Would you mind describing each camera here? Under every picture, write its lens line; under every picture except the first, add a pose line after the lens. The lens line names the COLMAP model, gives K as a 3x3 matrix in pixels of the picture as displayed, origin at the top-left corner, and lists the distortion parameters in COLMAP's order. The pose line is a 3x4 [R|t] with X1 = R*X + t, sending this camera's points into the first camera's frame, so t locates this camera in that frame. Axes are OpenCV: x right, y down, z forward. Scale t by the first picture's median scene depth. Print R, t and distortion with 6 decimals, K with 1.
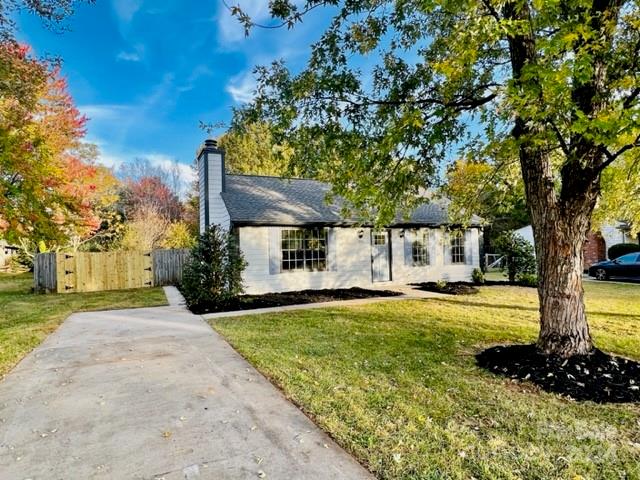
lens RADIAL K [[375.0, 0, 320.4], [0, 375.0, 241.7], [0, 0, 1]] dist [0.002988, 0.000086]
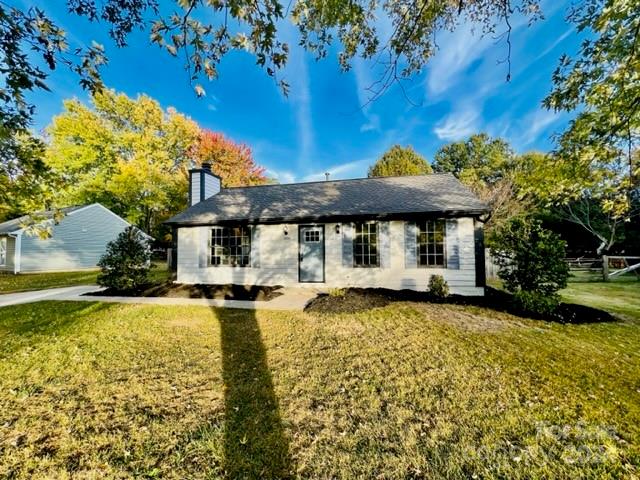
lens RADIAL K [[251.9, 0, 319.9], [0, 251.9, 239.3], [0, 0, 1]] dist [0.001927, 0.000128]
pose [[0.797835, -0.010123, -0.602791, 0.560754], [0.008310, 0.999949, -0.005794, 0.006098], [0.602819, -0.000386, 0.797878, 0.542851]]
